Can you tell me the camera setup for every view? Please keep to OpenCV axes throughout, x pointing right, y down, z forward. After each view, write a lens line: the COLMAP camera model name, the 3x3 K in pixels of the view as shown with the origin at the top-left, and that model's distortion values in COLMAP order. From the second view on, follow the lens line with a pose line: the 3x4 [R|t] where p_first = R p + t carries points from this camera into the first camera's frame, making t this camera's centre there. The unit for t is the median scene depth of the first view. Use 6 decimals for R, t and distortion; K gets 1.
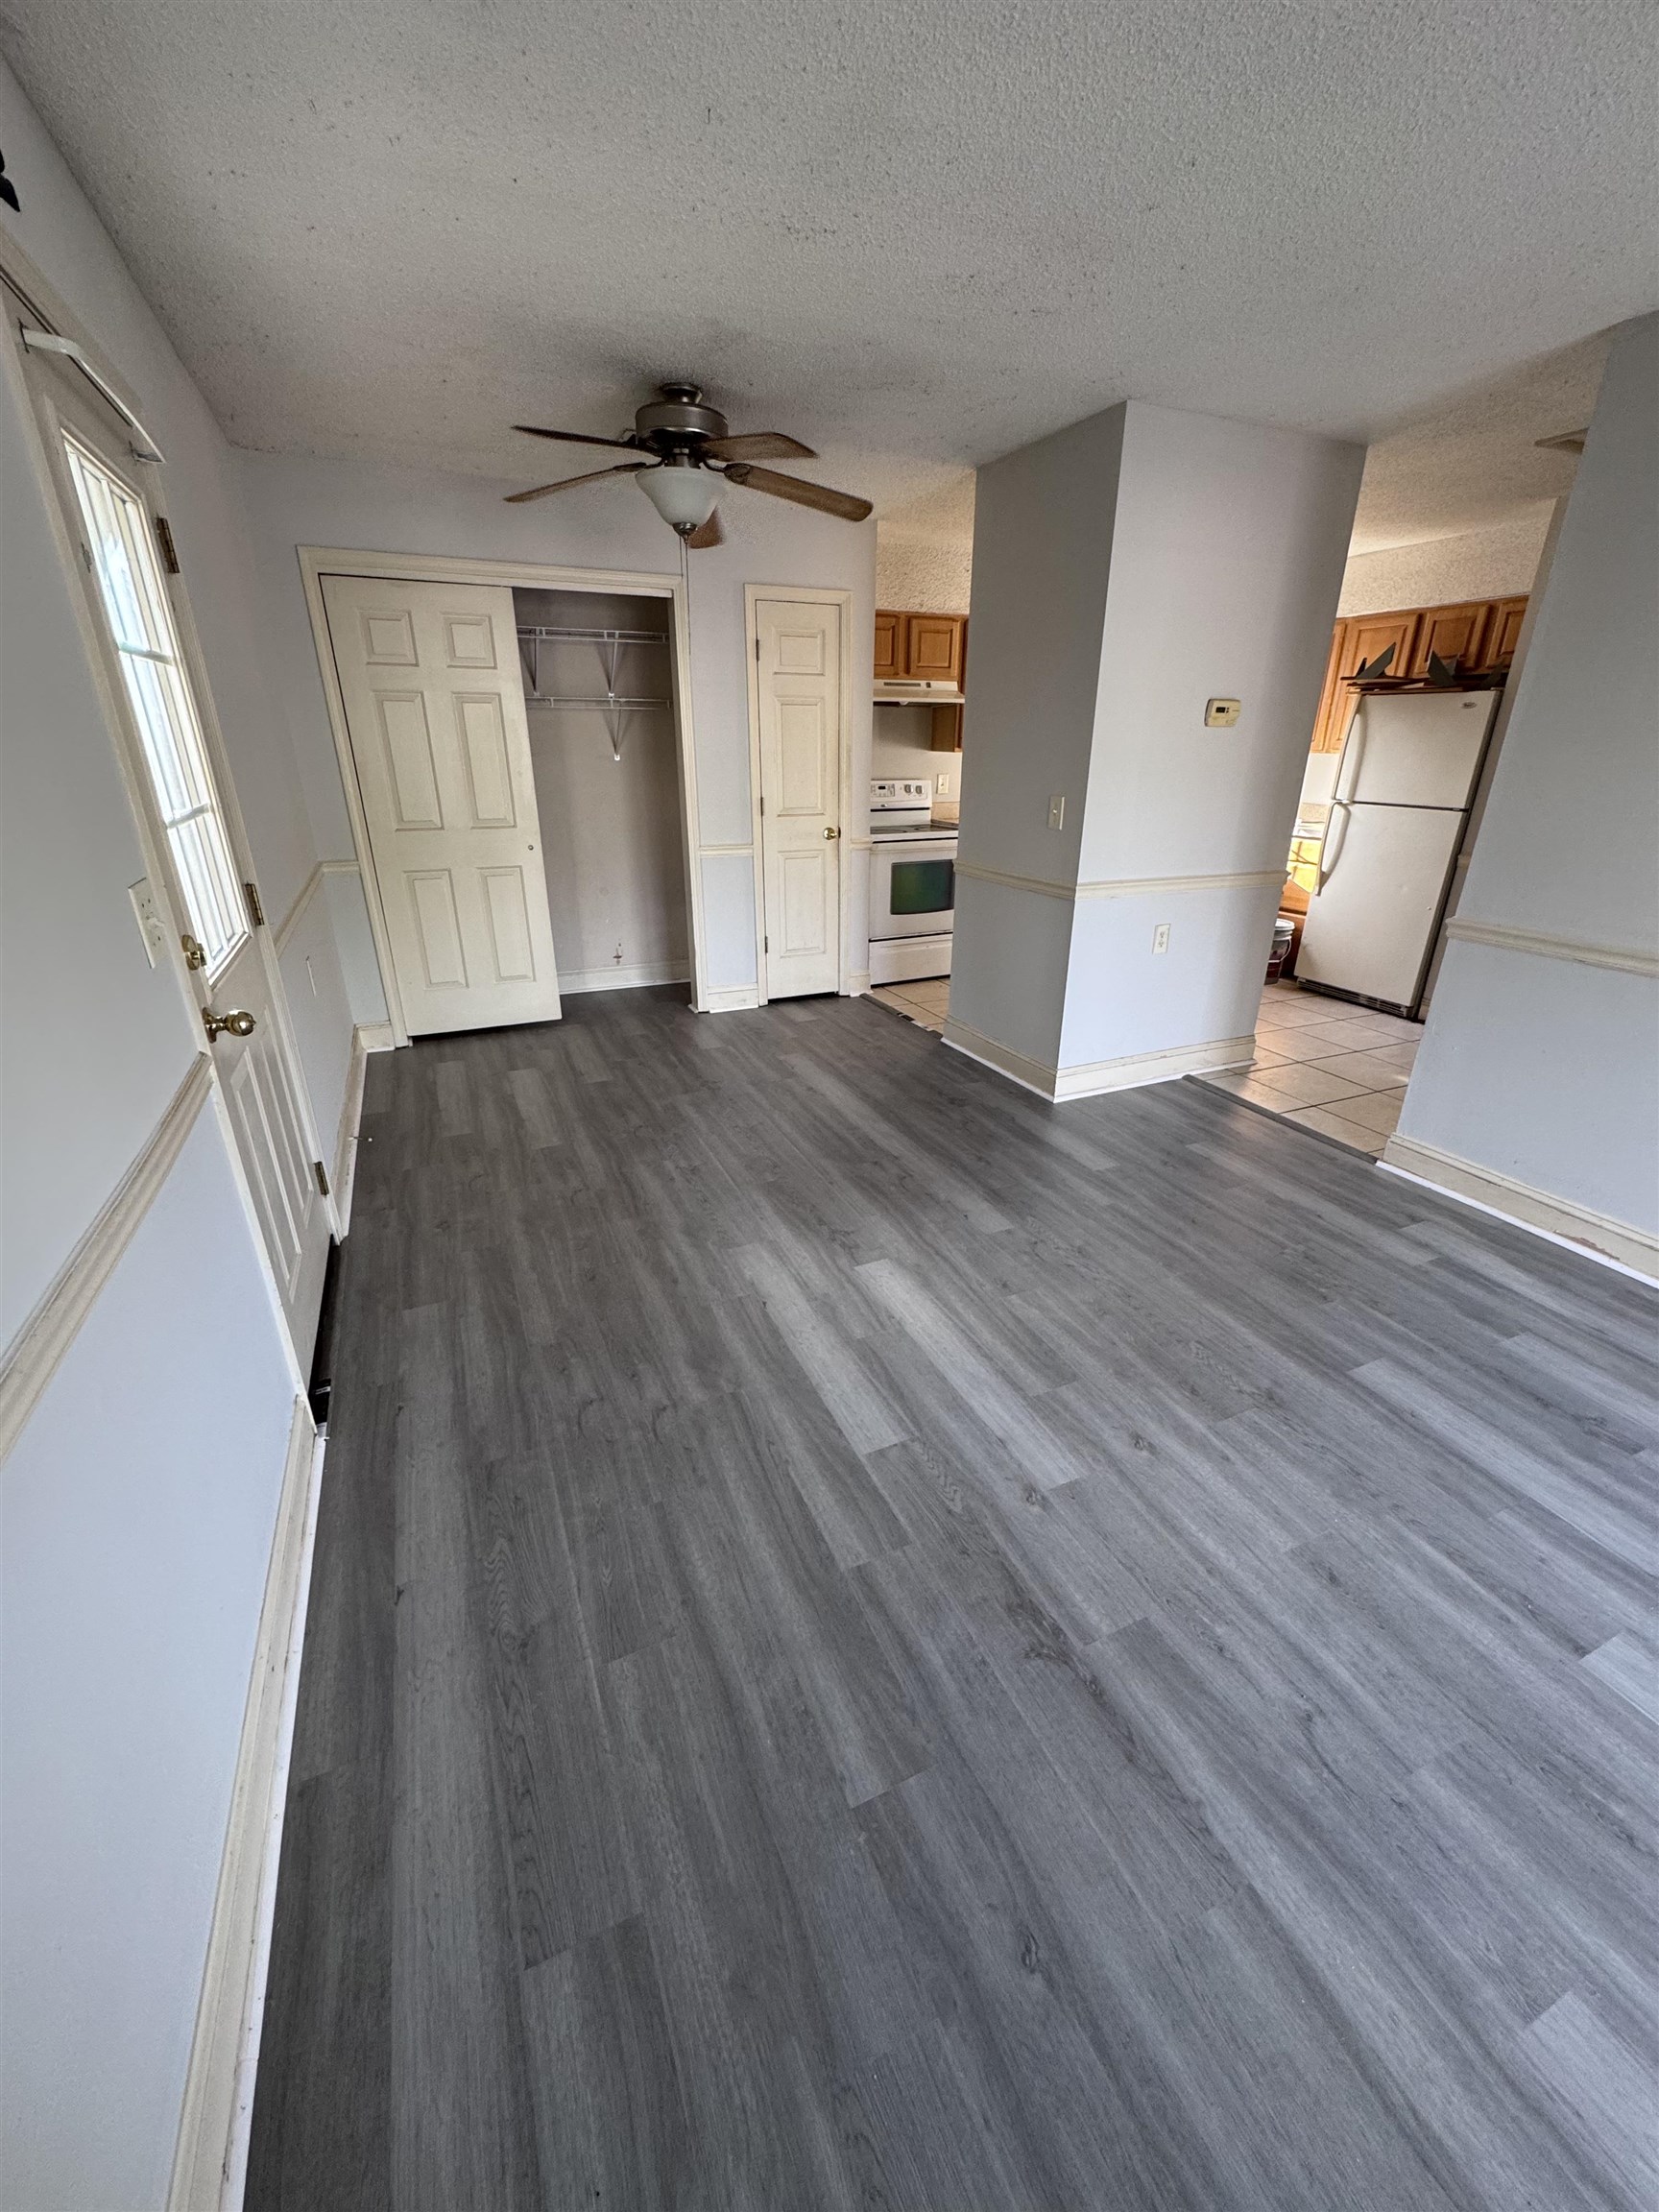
lens RADIAL K [[884.4, 0, 835.2], [0, 884.4, 1107.0], [0, 0, 1]] dist [0.000103, 0.000306]
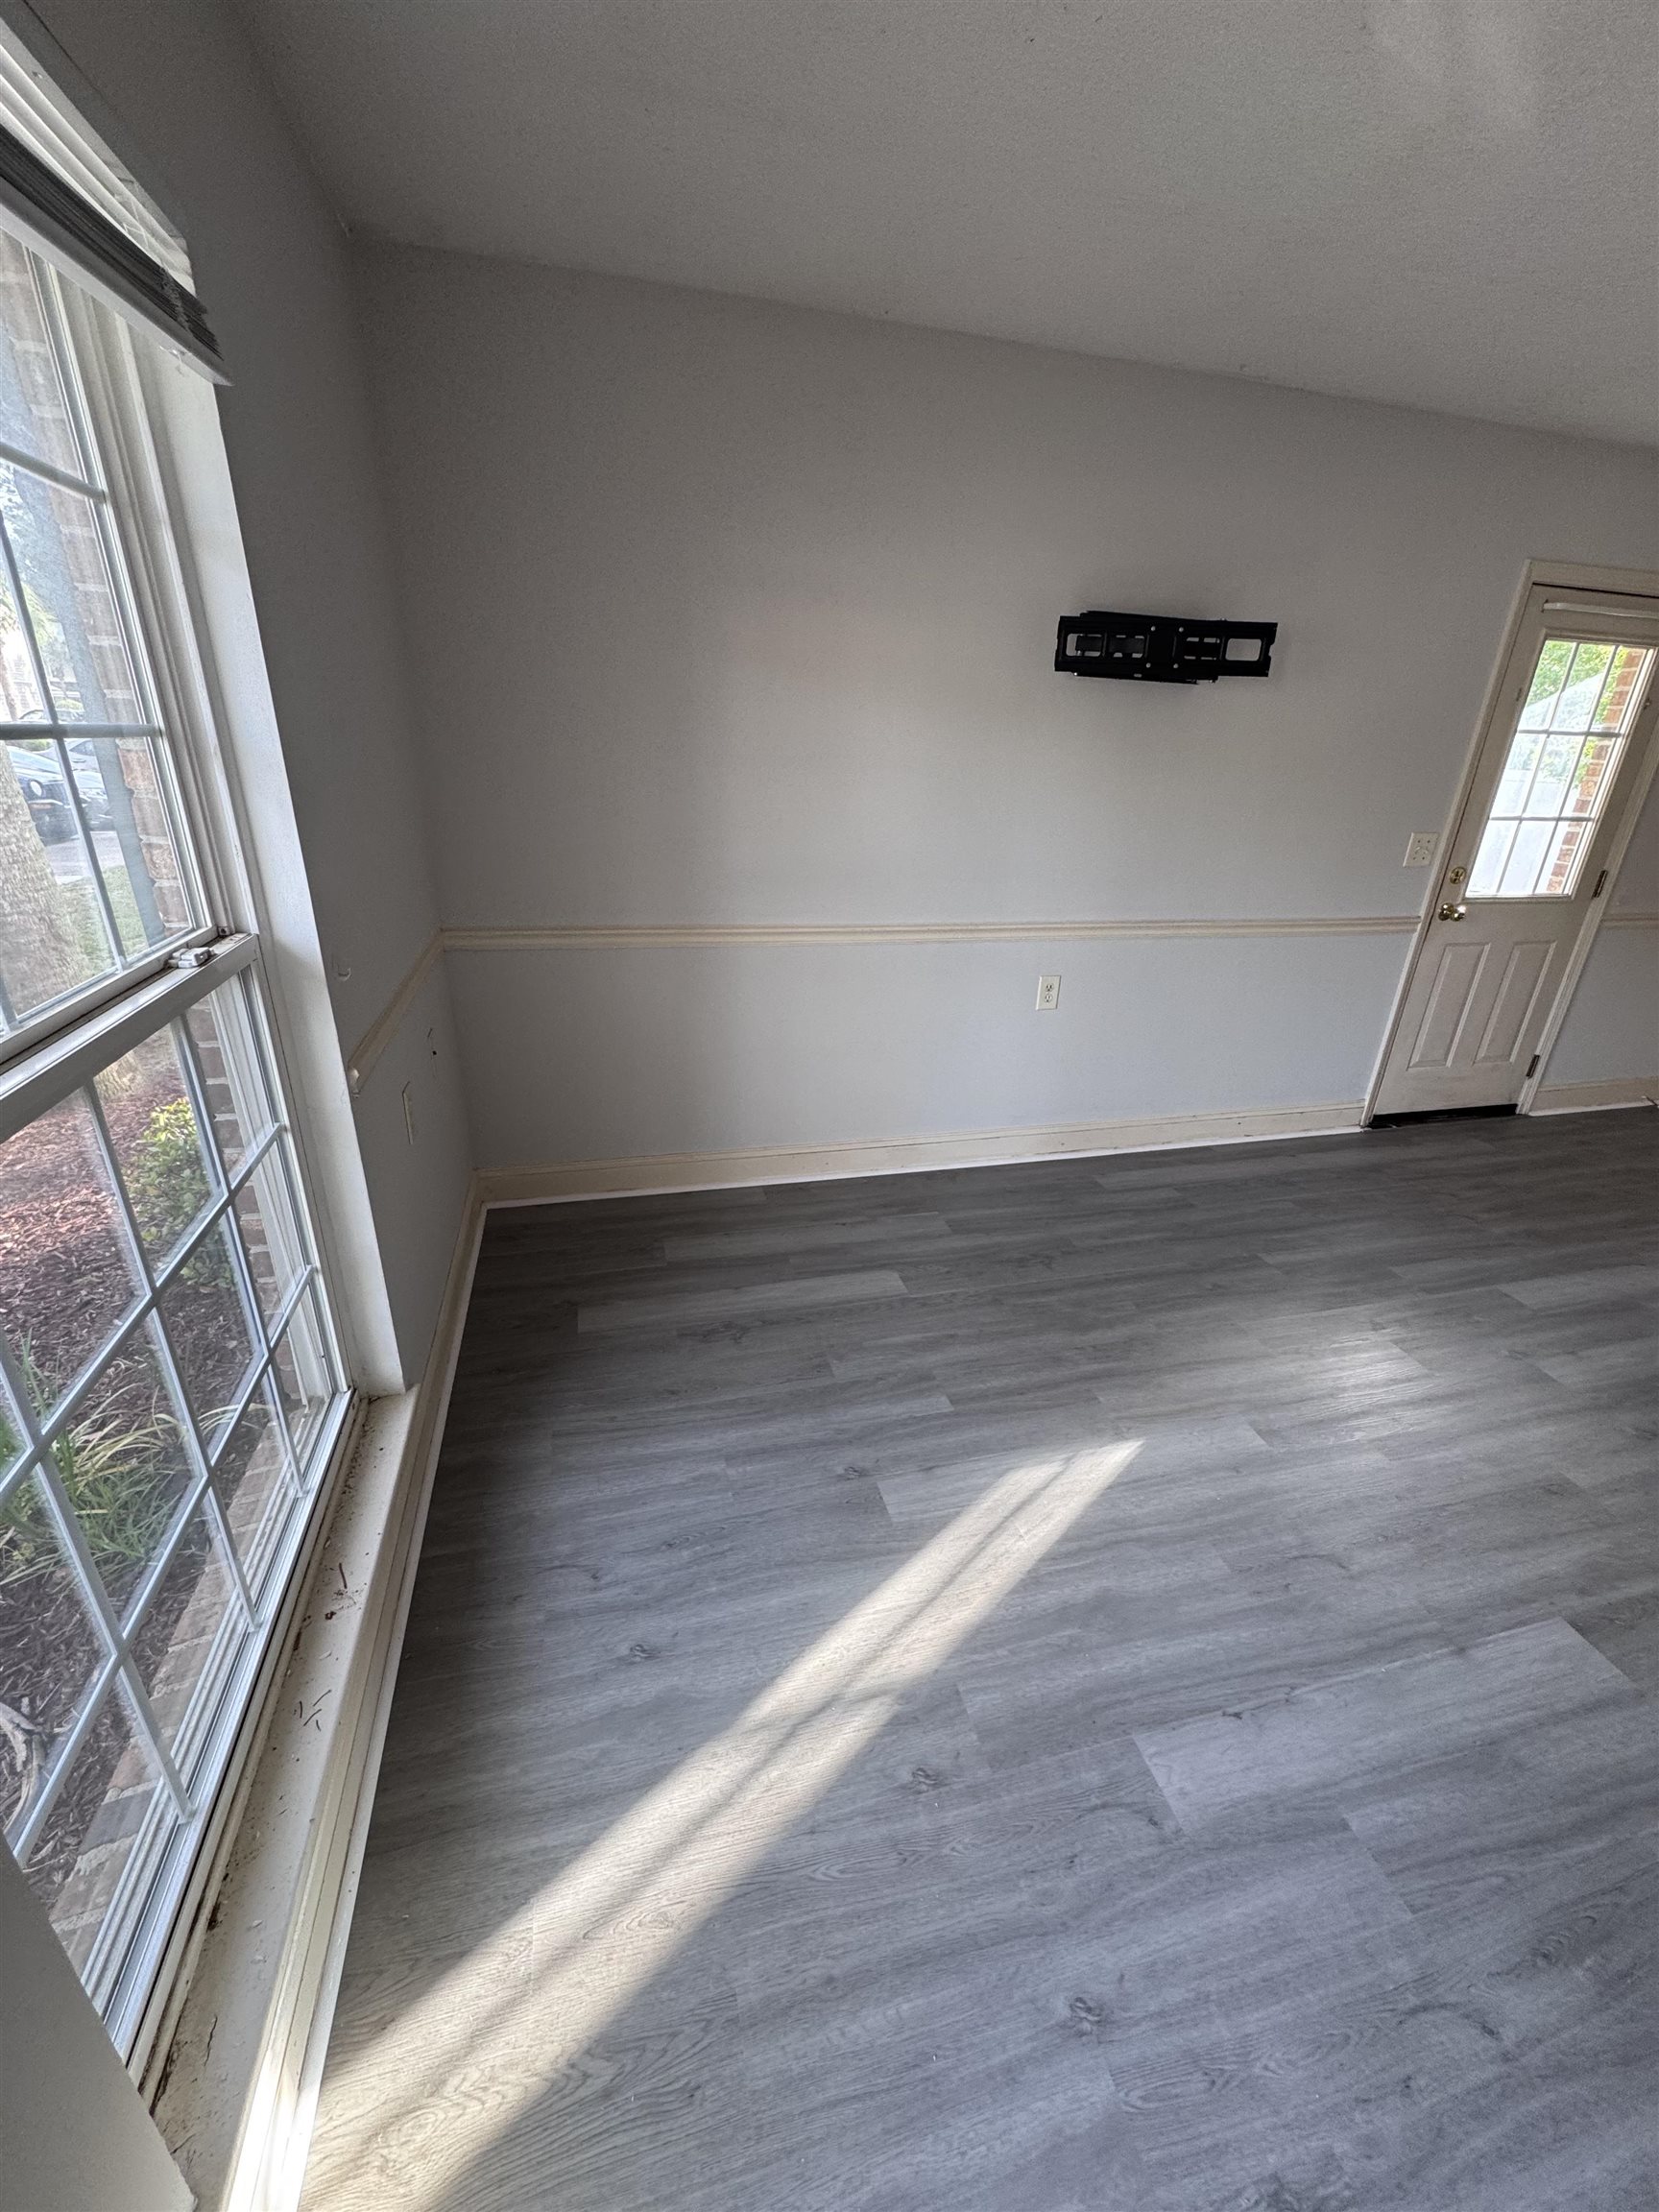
lens RADIAL K [[884.4, 0, 835.2], [0, 884.4, 1107.0], [0, 0, 1]] dist [0.000103, 0.000306]
pose [[-0.164282, 0.373204, -0.913088, 1.021357], [-0.418904, 0.811651, 0.407113, 0.021871], [0.893046, 0.449378, 0.022997, -0.072583]]
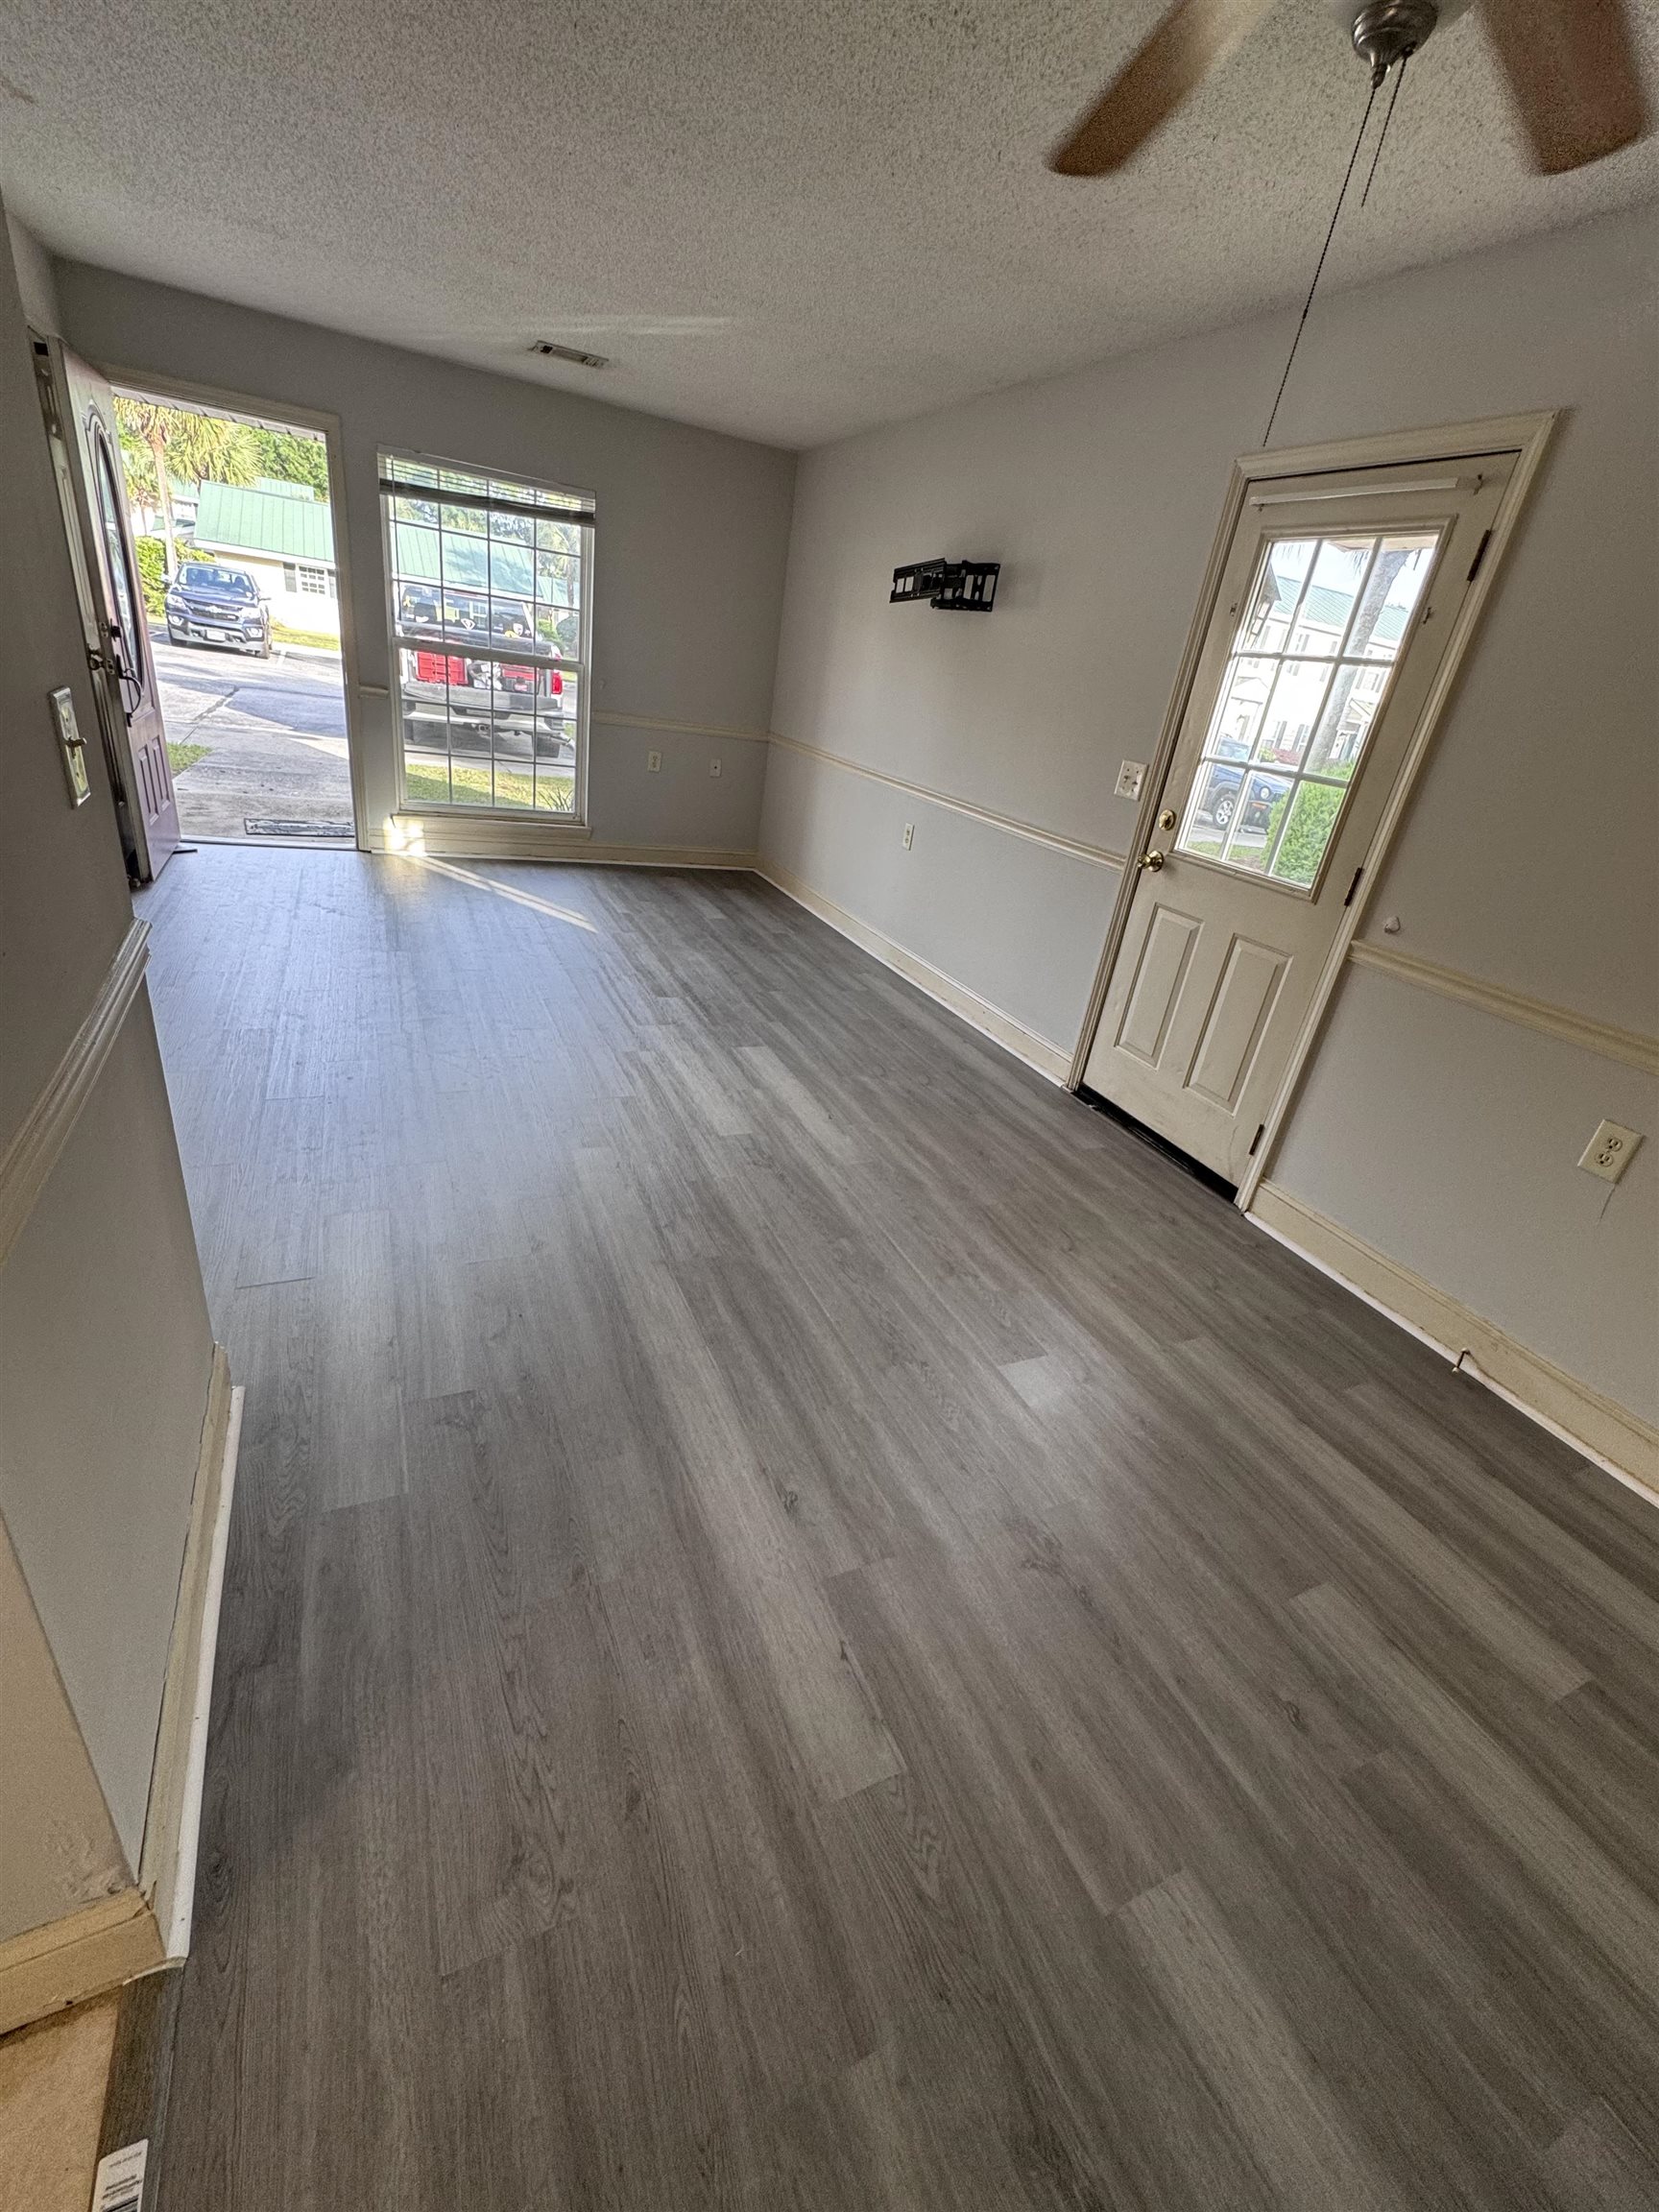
lens RADIAL K [[919.9, 0, 829.5], [0, 919.9, 1106.0], [0, 0, 1]] dist [-0.001343, -0.000140]
pose [[-0.989049, -0.129626, -0.070570, 0.012720], [-0.138597, 0.651369, 0.745996, -0.699341], [-0.050733, 0.747607, -0.662201, 1.723237]]
